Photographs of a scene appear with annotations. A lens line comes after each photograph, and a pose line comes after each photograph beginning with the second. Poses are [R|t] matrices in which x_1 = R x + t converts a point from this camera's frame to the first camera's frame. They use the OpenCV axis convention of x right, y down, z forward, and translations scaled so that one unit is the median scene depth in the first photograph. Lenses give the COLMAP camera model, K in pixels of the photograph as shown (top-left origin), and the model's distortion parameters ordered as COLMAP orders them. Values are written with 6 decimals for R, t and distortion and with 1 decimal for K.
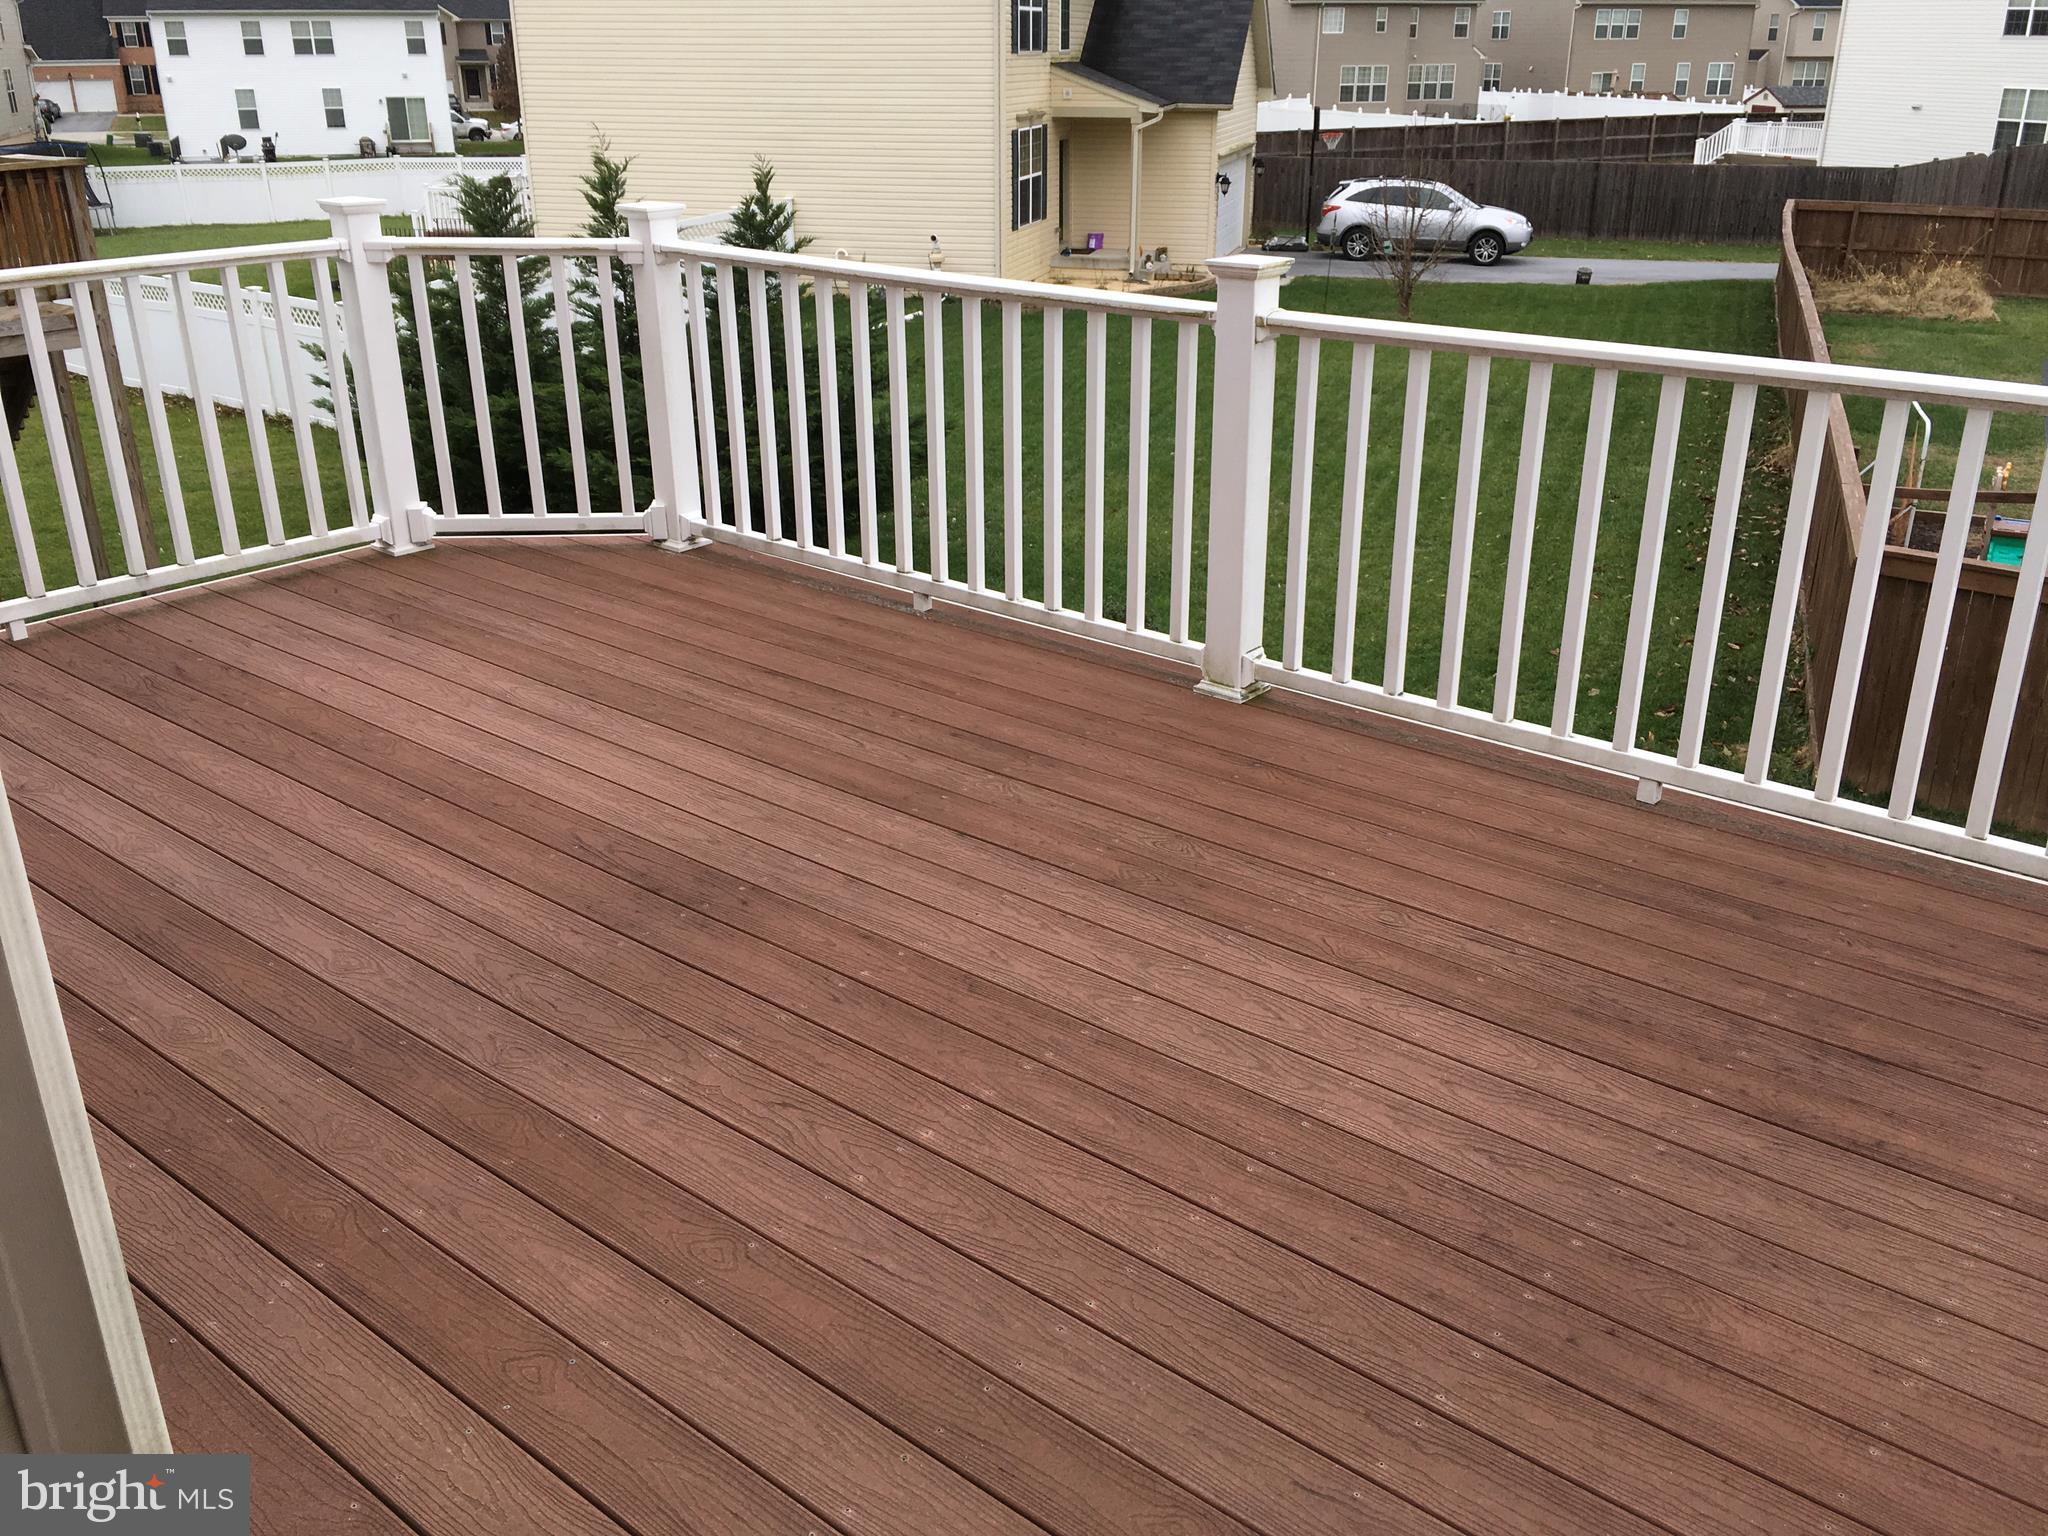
lens RADIAL K [[1766.9, 0, 1024.0], [0, 1766.9, 768.0], [0, 0, 1]] dist [0.049515, -0.072495]
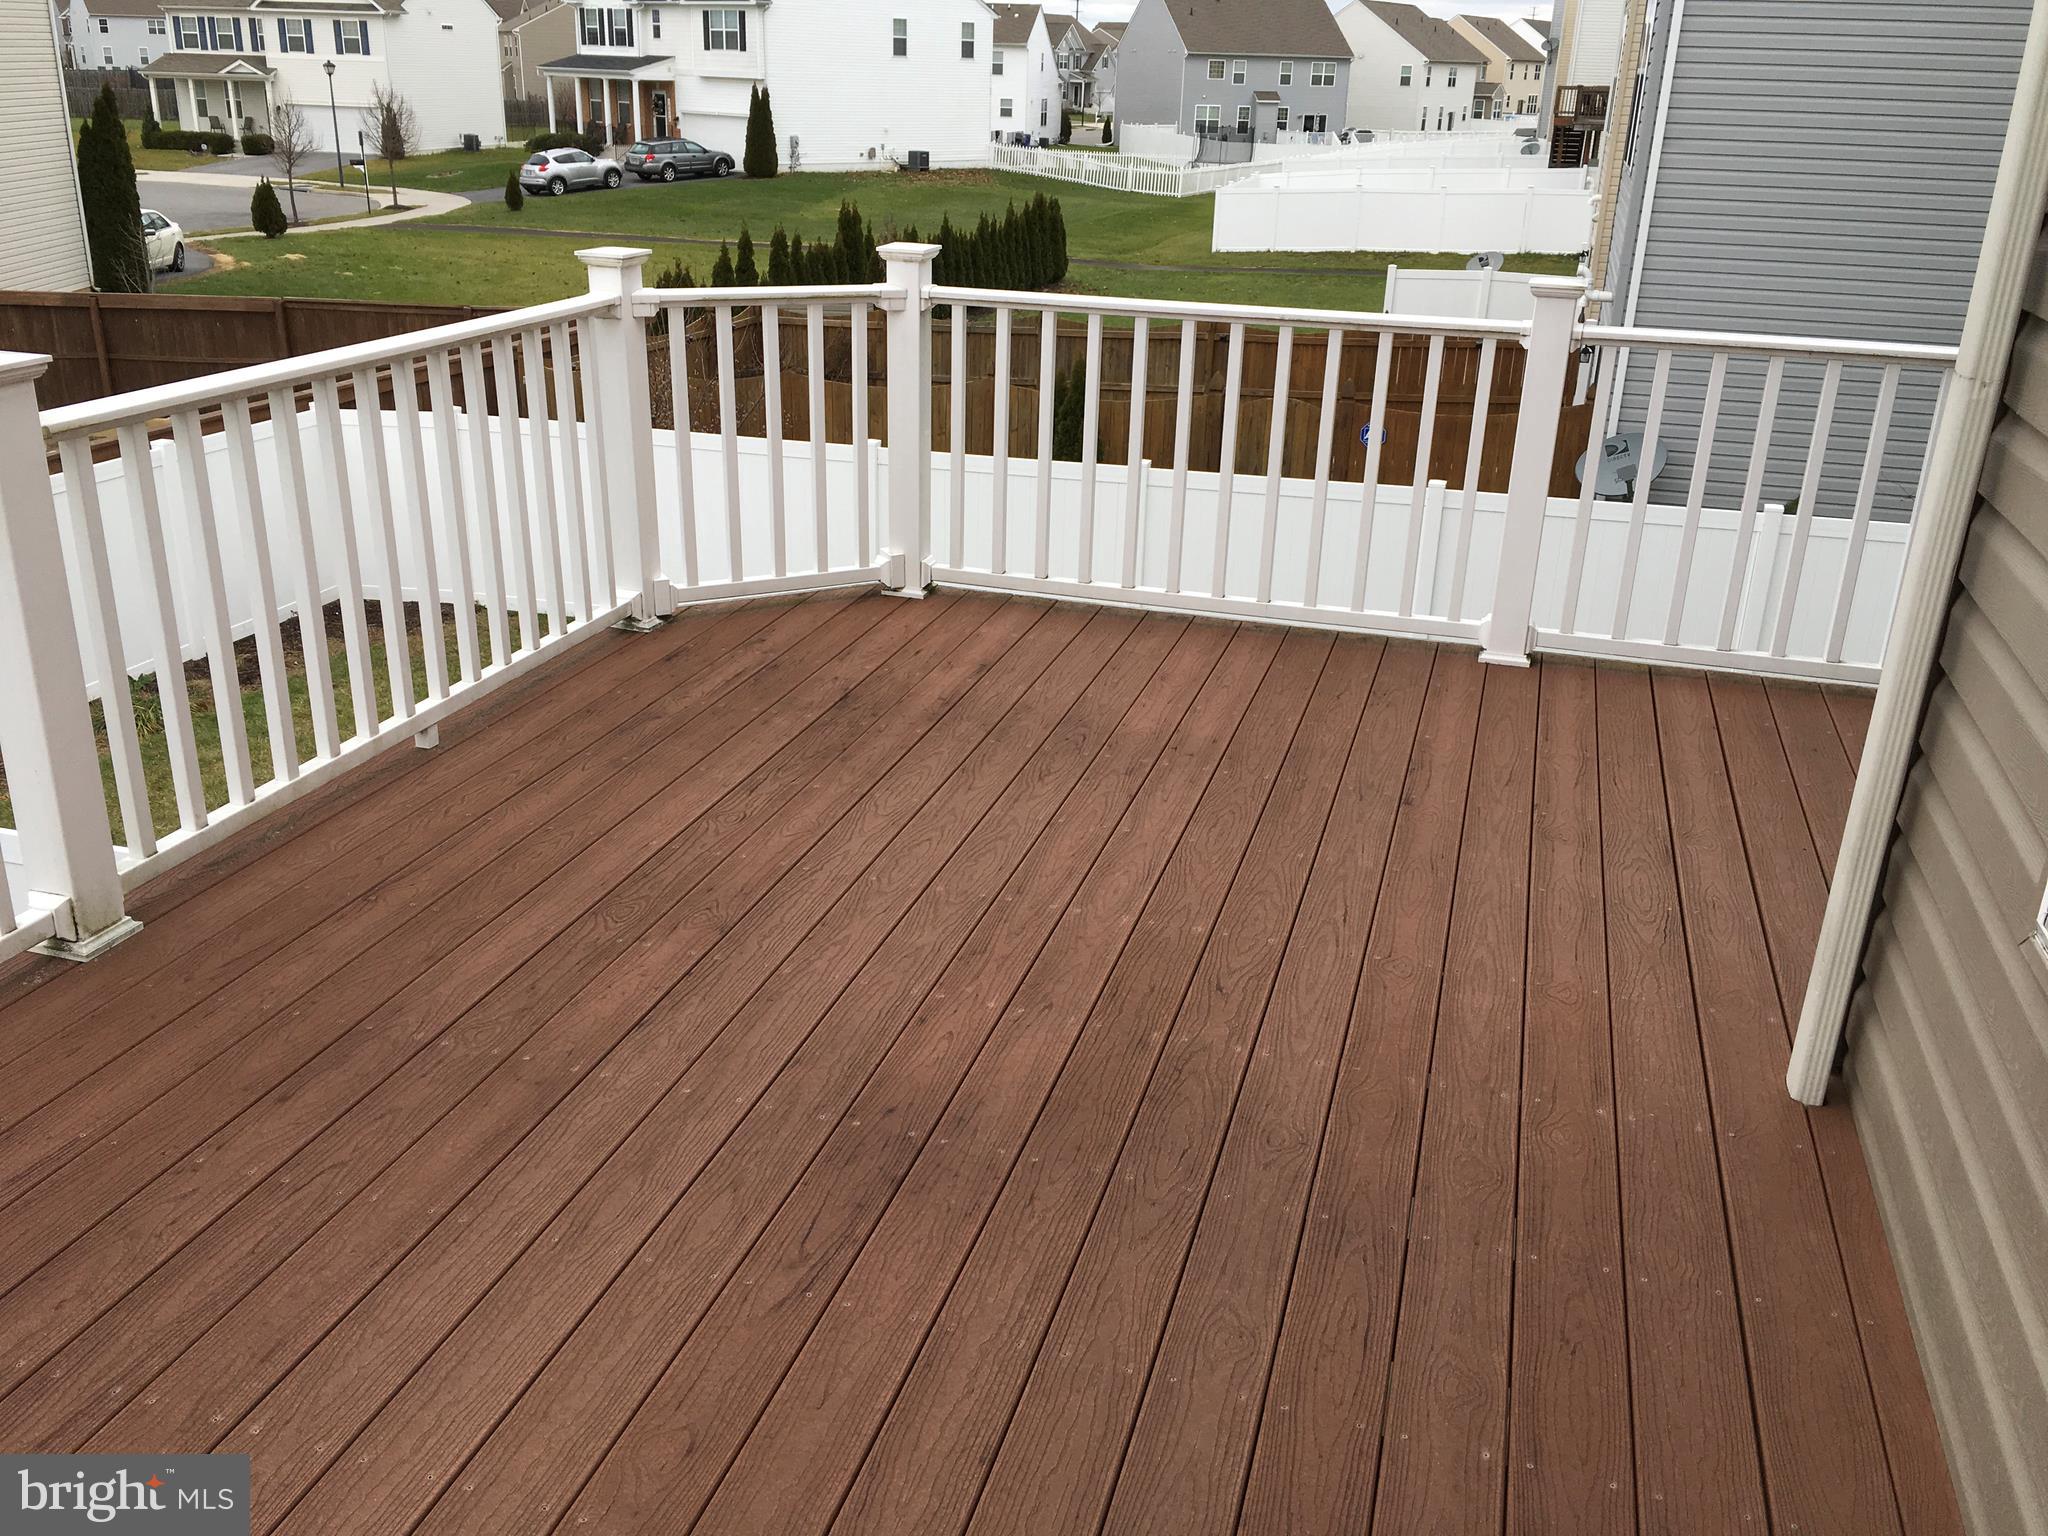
lens RADIAL K [[1766.9, 0, 1024.0], [0, 1766.9, 768.0], [0, 0, 1]] dist [0.049515, -0.072495]
pose [[-0.404631, -0.348101, 0.845635, -0.875726], [0.318244, 0.813314, 0.487074, -0.464242], [-0.857318, 0.466204, -0.218311, 1.107710]]
